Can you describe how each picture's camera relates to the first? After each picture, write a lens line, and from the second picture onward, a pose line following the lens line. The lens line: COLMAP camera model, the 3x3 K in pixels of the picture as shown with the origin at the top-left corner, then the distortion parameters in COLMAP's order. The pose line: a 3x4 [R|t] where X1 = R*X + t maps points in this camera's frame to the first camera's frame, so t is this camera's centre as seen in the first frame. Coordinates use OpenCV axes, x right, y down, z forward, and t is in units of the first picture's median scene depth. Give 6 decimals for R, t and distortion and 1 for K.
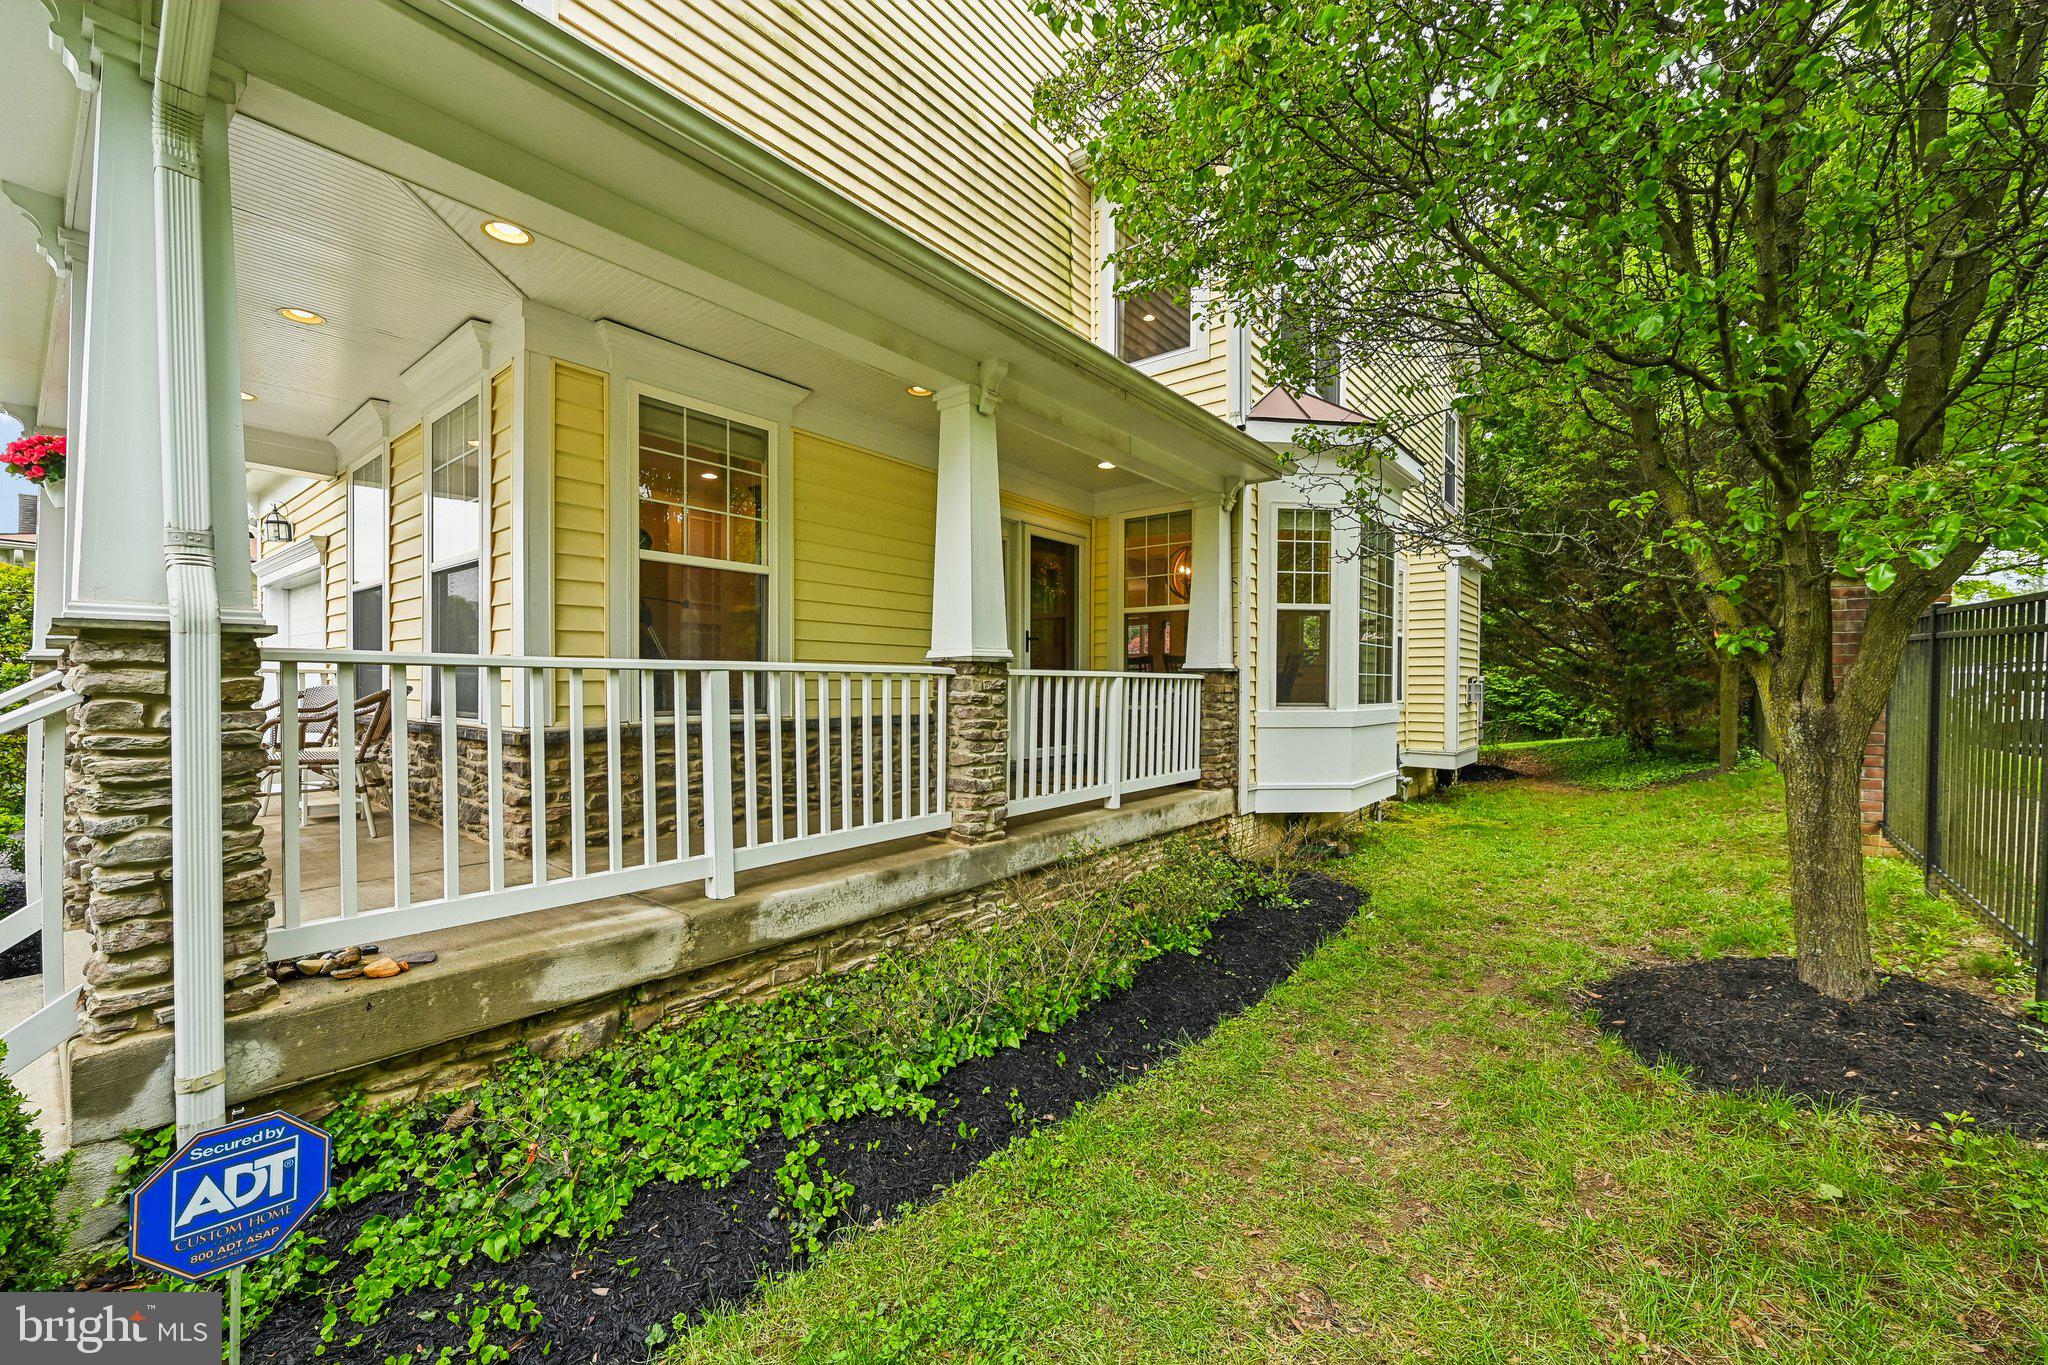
lens RADIAL K [[808.7, 0, 1030.6], [0, 808.7, 693.5], [0, 0, 1]] dist [-0.000400, 0.000258]
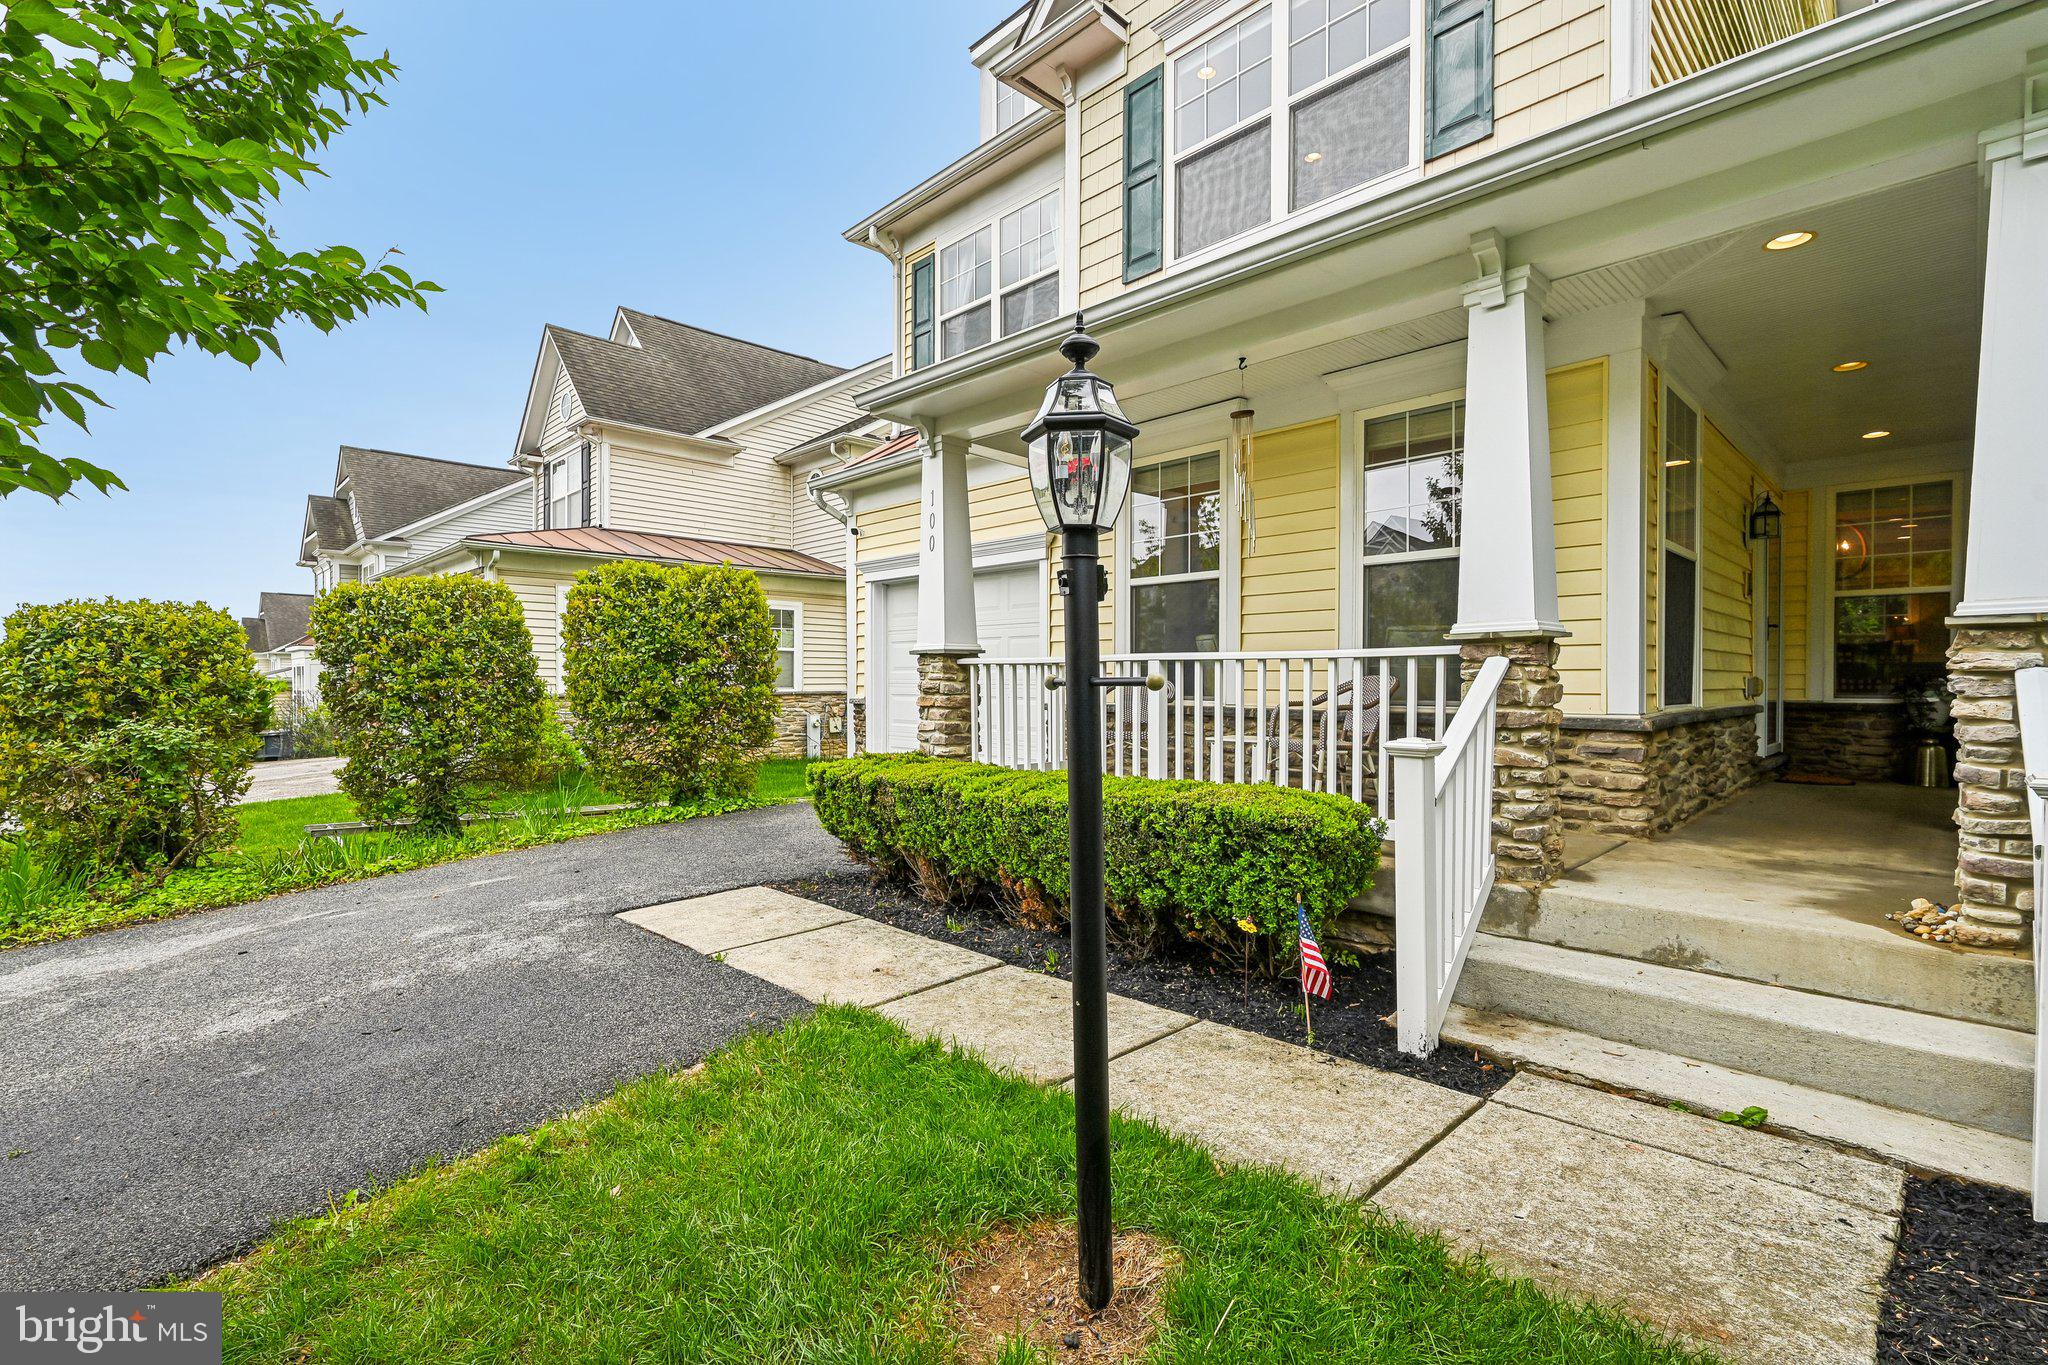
lens RADIAL K [[932.9, 0, 1028.6], [0, 932.9, 677.5], [0, 0, 1]] dist [-0.048560, -0.000460]
pose [[-0.123265, -0.001042, -0.992373, 0.946960], [-0.007835, 0.999969, -0.000077, -0.002308], [0.992343, 0.007766, -0.123269, 0.914085]]
